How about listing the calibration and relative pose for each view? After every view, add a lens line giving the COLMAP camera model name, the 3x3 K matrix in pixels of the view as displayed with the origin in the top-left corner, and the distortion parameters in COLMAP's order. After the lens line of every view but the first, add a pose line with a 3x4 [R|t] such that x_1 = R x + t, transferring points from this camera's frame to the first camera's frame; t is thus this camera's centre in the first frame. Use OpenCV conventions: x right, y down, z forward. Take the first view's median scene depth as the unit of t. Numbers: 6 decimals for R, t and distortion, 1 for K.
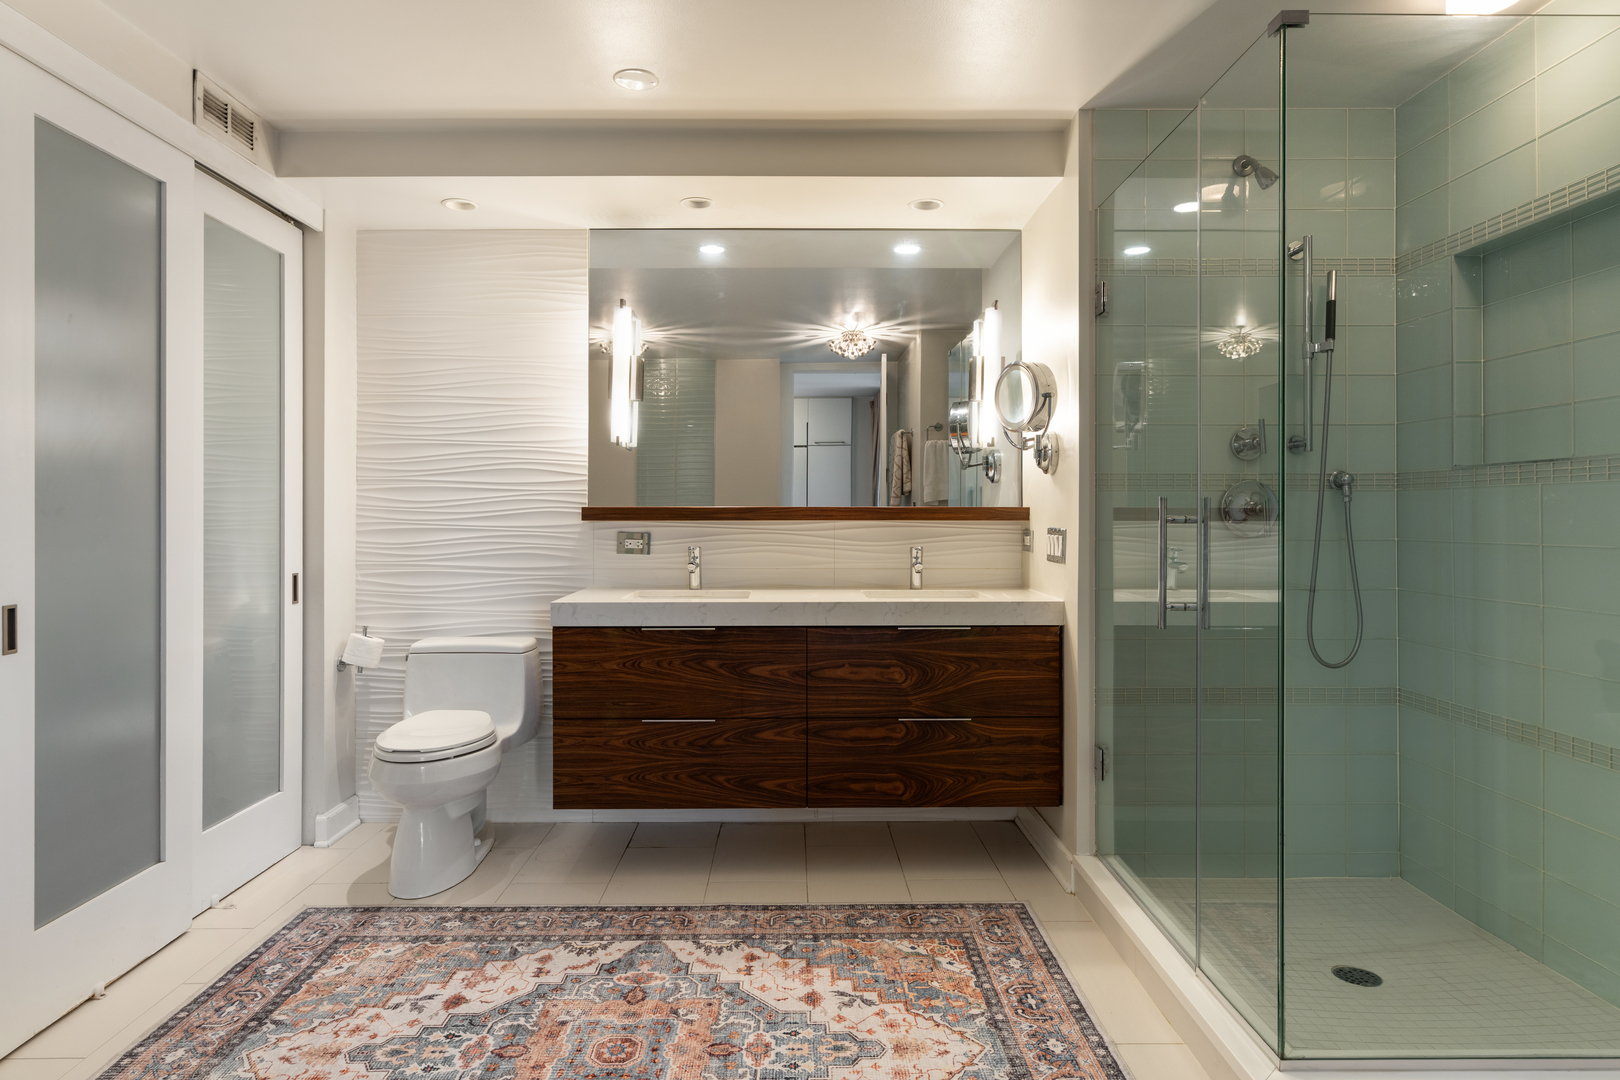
lens RADIAL K [[869.7, 0, 806.5], [0, 869.7, 513.3], [0, 0, 1]] dist [-0.002194, -0.000379]
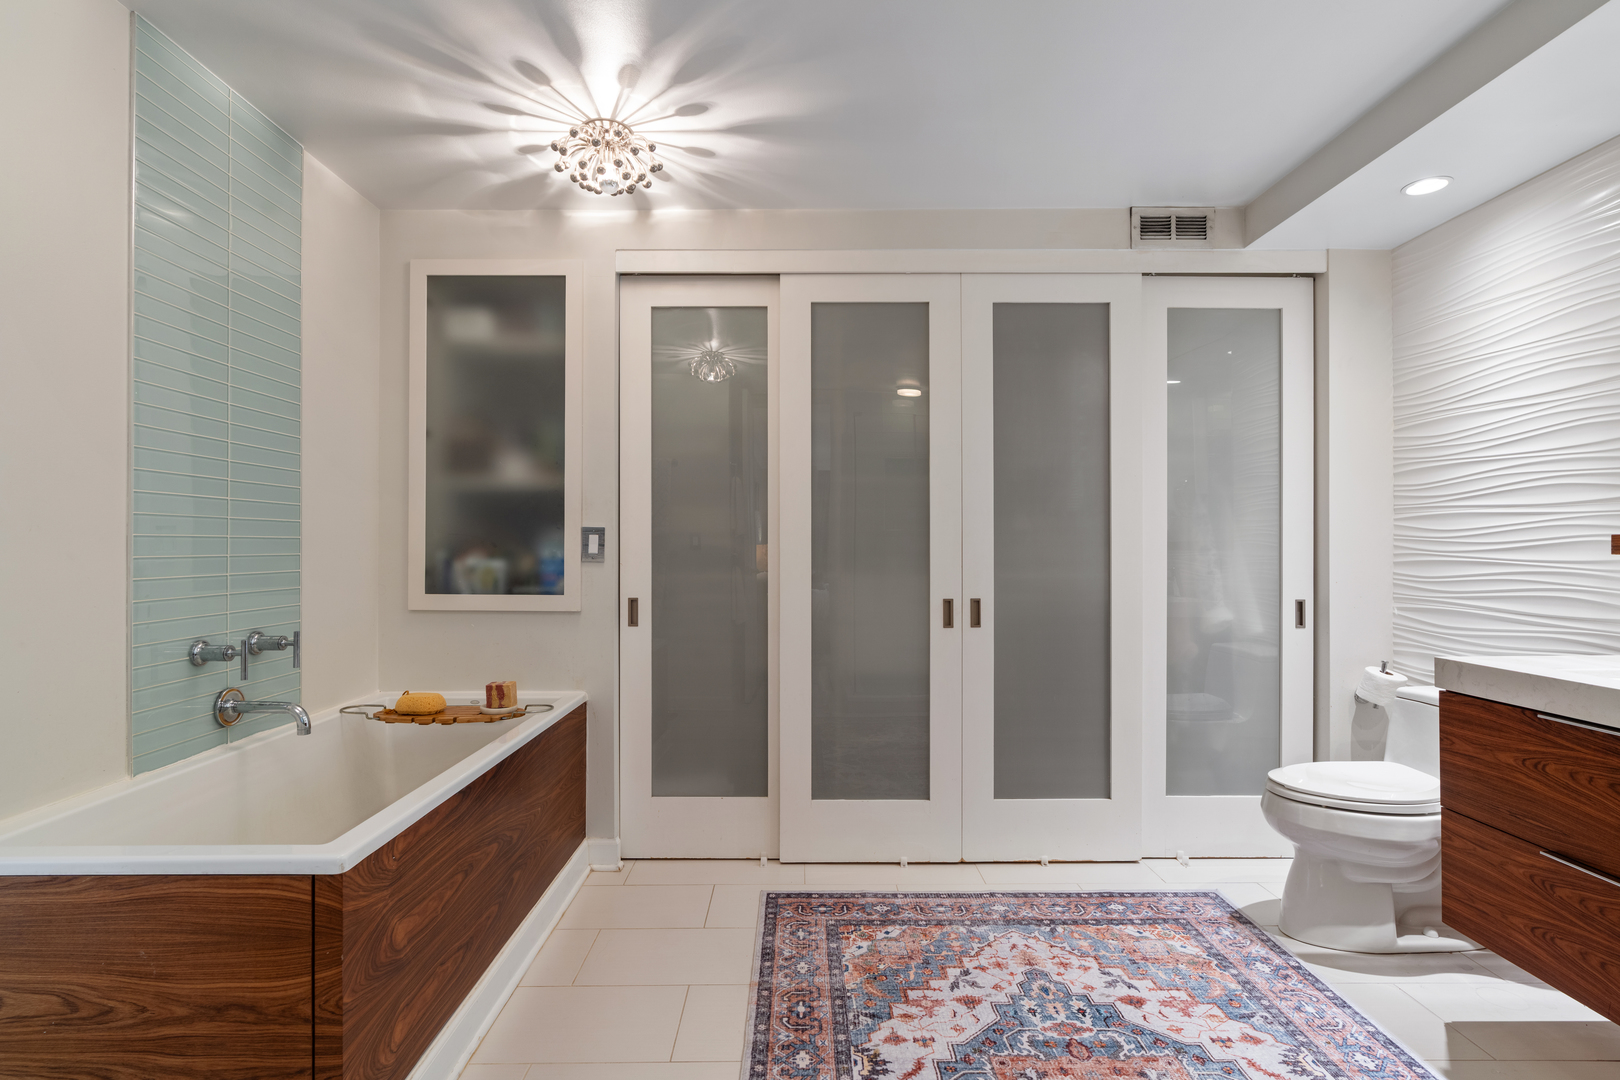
lens RADIAL K [[759.8, 0, 810.0], [0, 759.8, 540.0], [0, 0, 1]] dist [-0.001159, 0.000475]
pose [[0.048654, -0.004937, -0.998803, 0.400432], [0.000490, 0.999988, -0.004919, -0.000693], [0.998816, -0.000250, 0.048656, 0.435533]]
